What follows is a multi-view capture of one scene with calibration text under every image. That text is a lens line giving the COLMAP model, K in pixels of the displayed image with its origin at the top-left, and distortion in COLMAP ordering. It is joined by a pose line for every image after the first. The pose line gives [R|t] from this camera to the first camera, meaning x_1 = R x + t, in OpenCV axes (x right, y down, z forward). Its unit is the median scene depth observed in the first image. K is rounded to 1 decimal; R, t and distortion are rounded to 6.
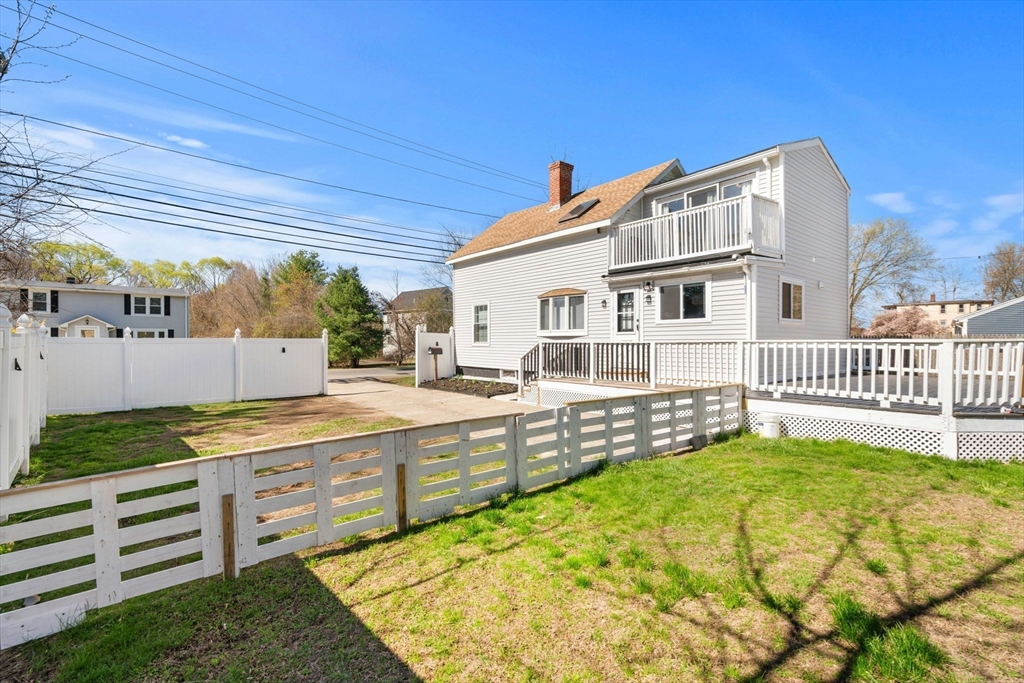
lens RADIAL K [[466.2, 0, 511.3], [0, 466.2, 337.3], [0, 0, 1]] dist [-0.002160, 0.000077]
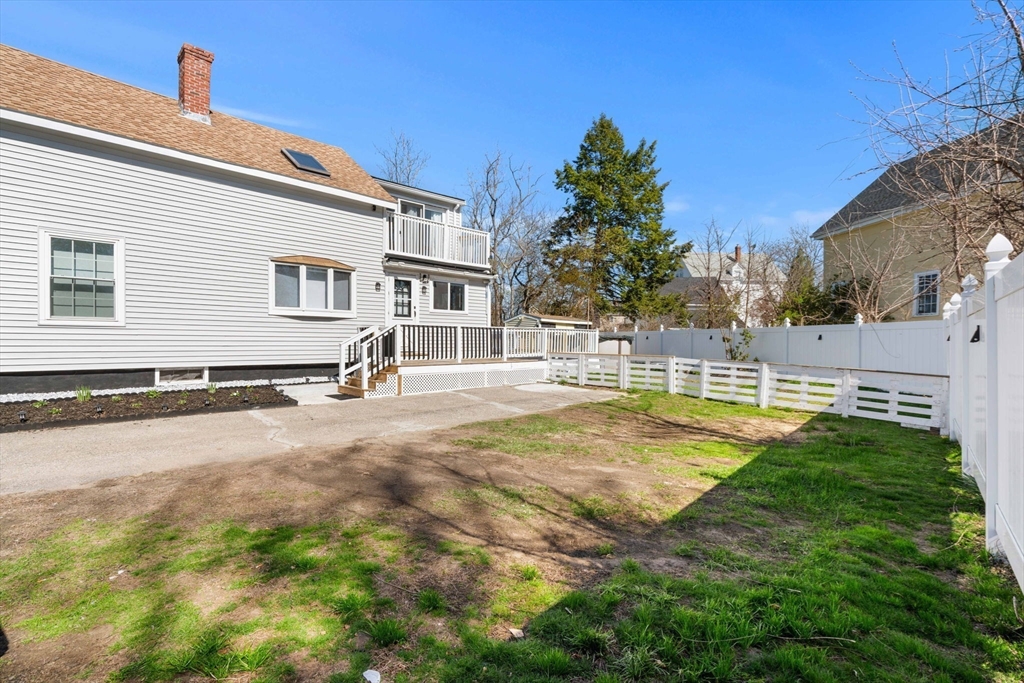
lens RADIAL K [[466.2, 0, 511.3], [0, 466.2, 337.3], [0, 0, 1]] dist [-0.002160, 0.000077]
pose [[-0.103263, 0.004433, 0.994644, -0.886995], [-0.017538, 0.999826, -0.006277, 0.039039], [-0.994499, -0.018092, -0.103167, 0.927129]]
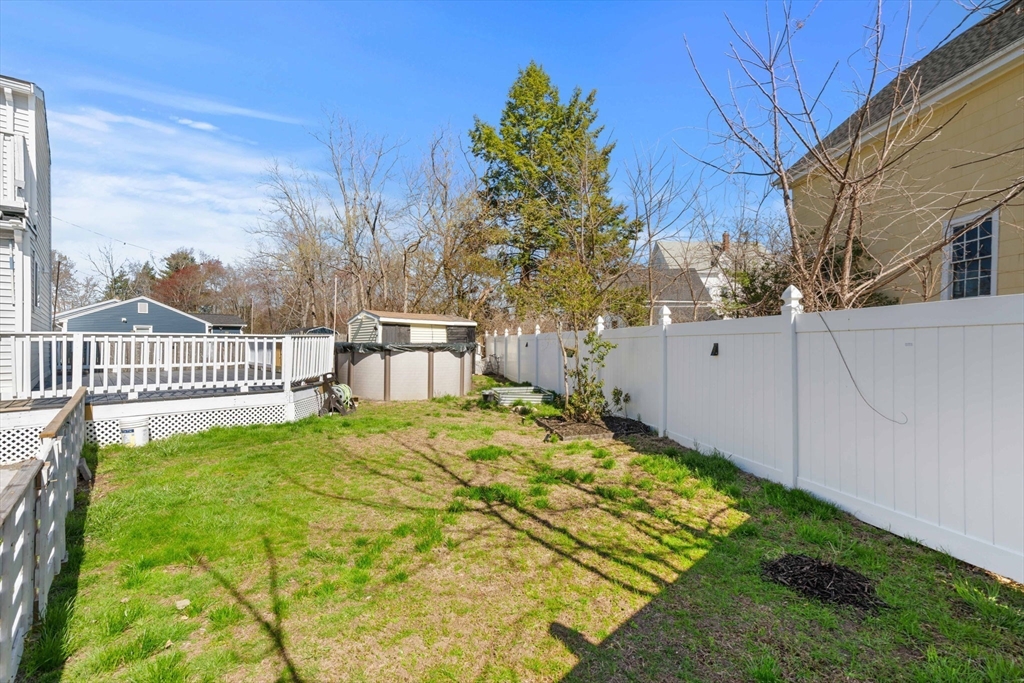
lens RADIAL K [[464.8, 0, 504.5], [0, 464.8, 340.3], [0, 0, 1]] dist [-0.001799, 0.000287]
pose [[-0.064367, 0.004984, 0.997914, -0.241295], [-0.010067, 0.999933, -0.005644, 0.012233], [-0.997876, -0.010409, -0.064313, 0.251849]]
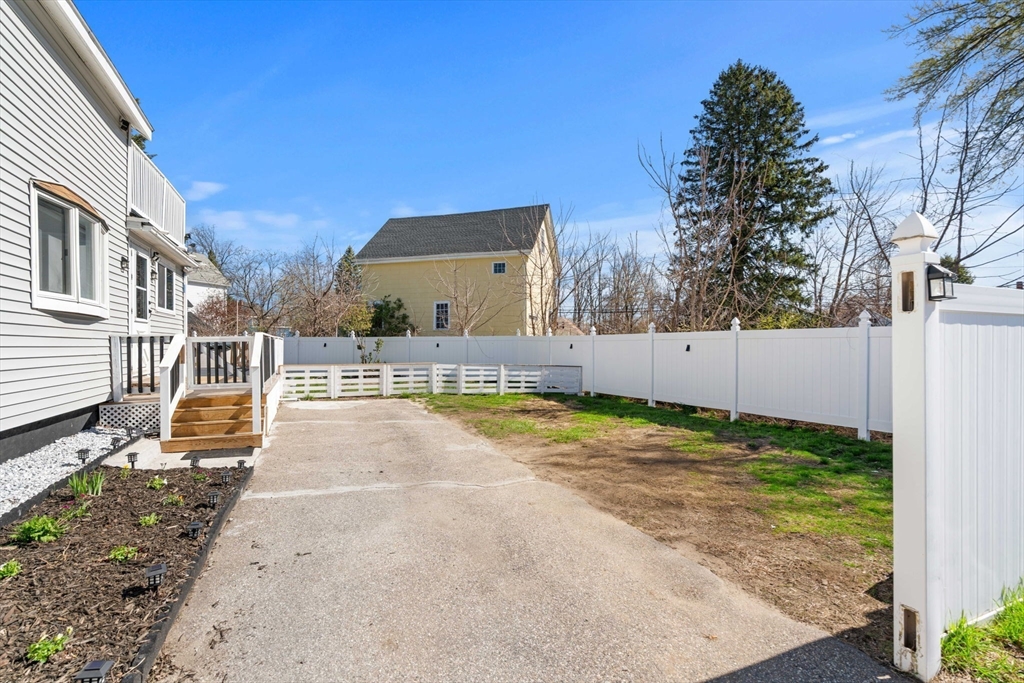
lens RADIAL K [[464.8, 0, 504.5], [0, 464.8, 340.3], [0, 0, 1]] dist [-0.001799, 0.000287]
pose [[-0.966172, 0.001524, 0.257896, -0.424149], [-0.003549, 0.999809, -0.019204, 0.030480], [-0.257876, -0.019470, -0.965982, 1.591341]]
